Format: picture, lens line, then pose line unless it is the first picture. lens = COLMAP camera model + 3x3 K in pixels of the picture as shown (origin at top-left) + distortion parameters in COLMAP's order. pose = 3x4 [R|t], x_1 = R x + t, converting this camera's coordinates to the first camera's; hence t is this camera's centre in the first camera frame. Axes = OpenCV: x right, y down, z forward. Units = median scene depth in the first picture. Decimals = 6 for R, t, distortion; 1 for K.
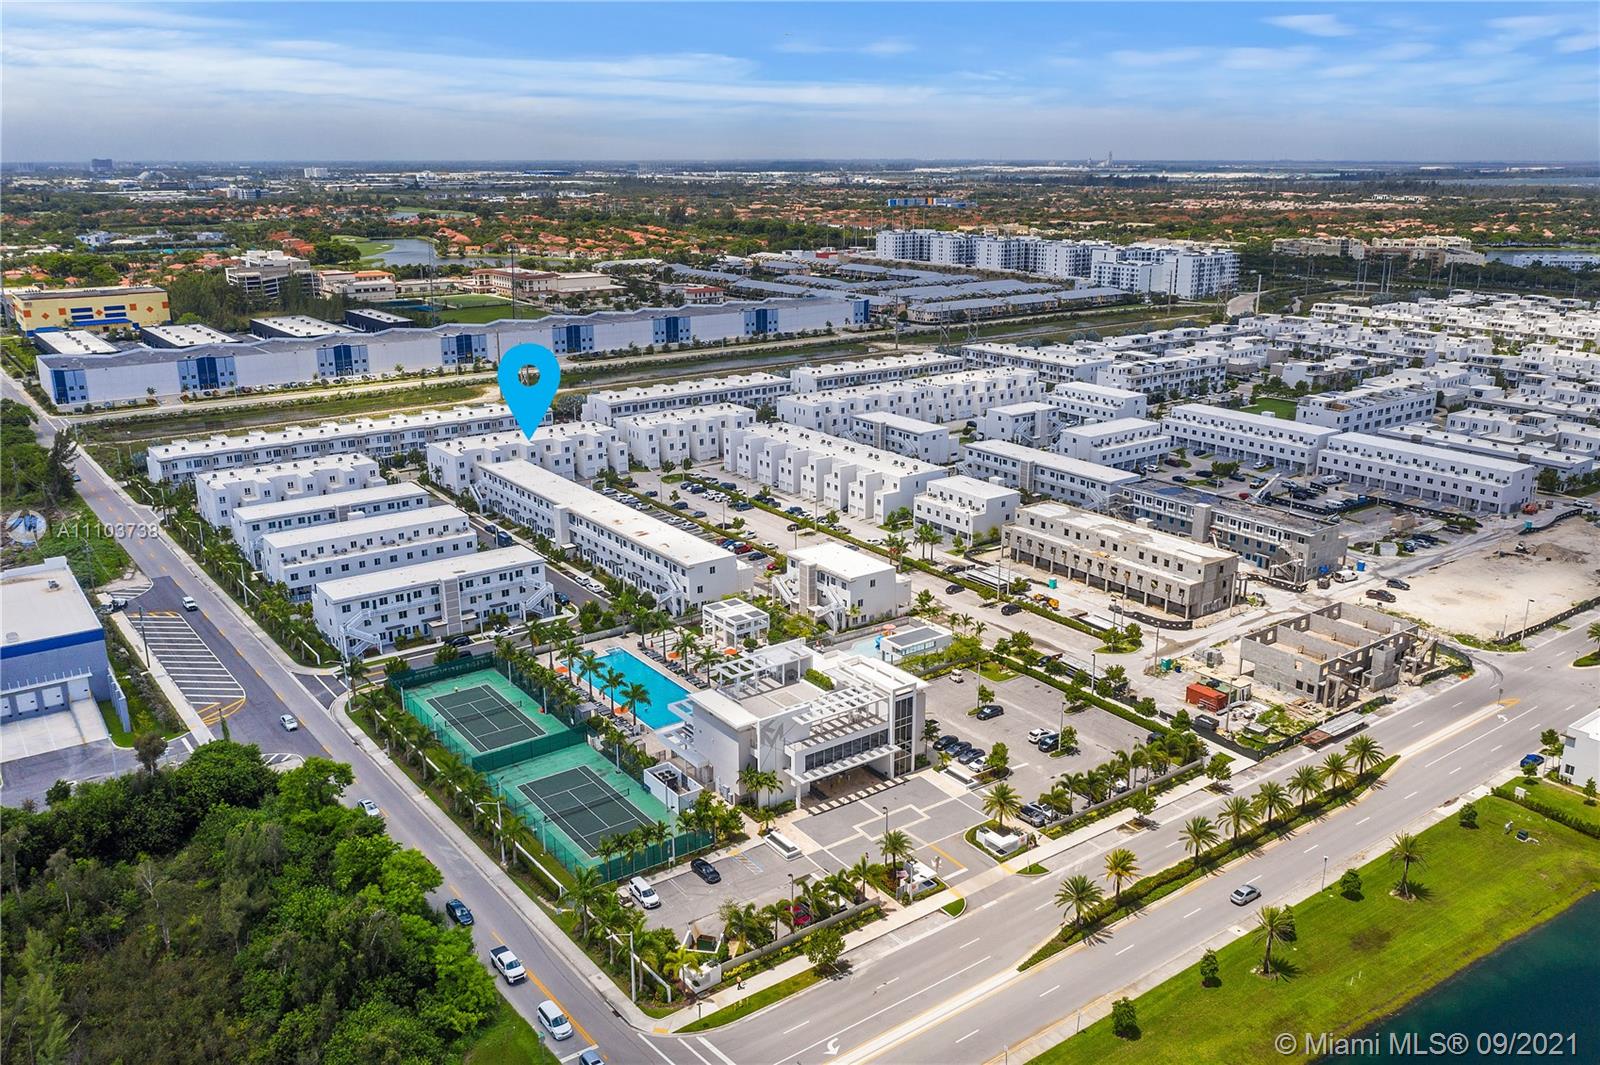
lens RADIAL K [[1262.9, 0, 796.0], [0, 1262.9, 531.9], [0, 0, 1]] dist [0.006076, 0.003424]
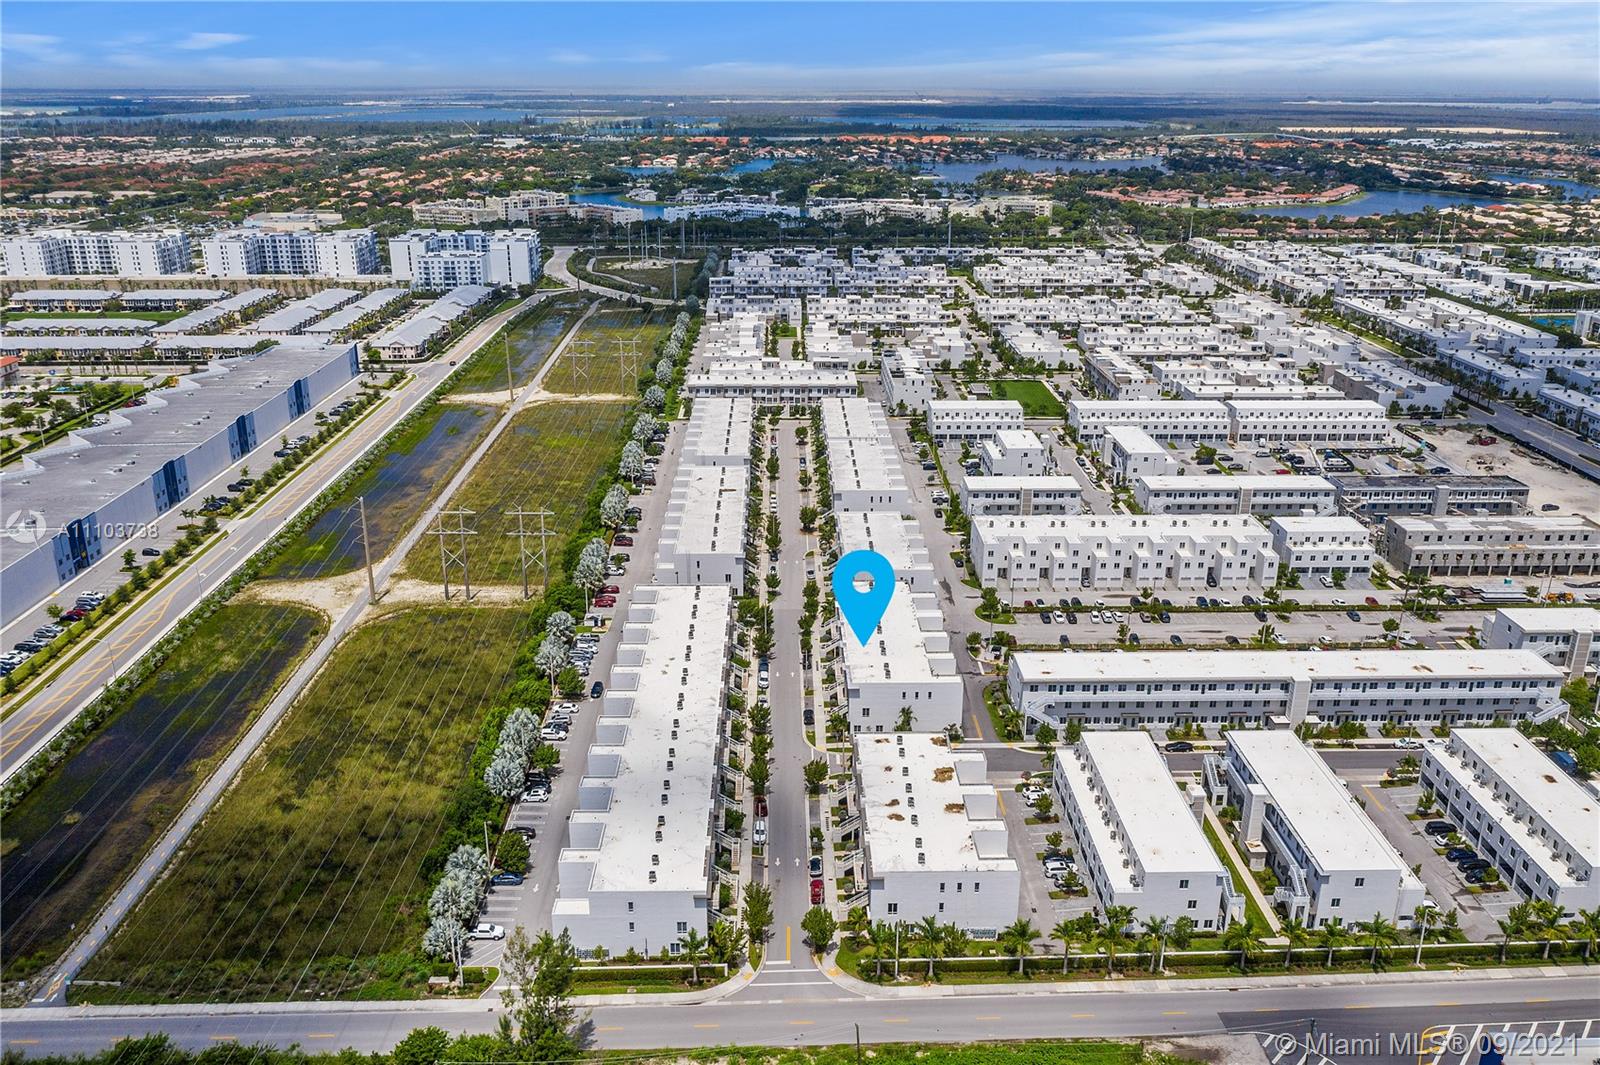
lens RADIAL K [[1262.9, 0, 802.9], [0, 1262.9, 531.9], [0, 0, 1]] dist [0.006076, 0.003424]
pose [[0.569783, -0.272258, 0.775386, -0.861900], [0.231562, 0.958485, 0.166389, -0.284132], [-0.788496, 0.084745, 0.609173, 0.654211]]
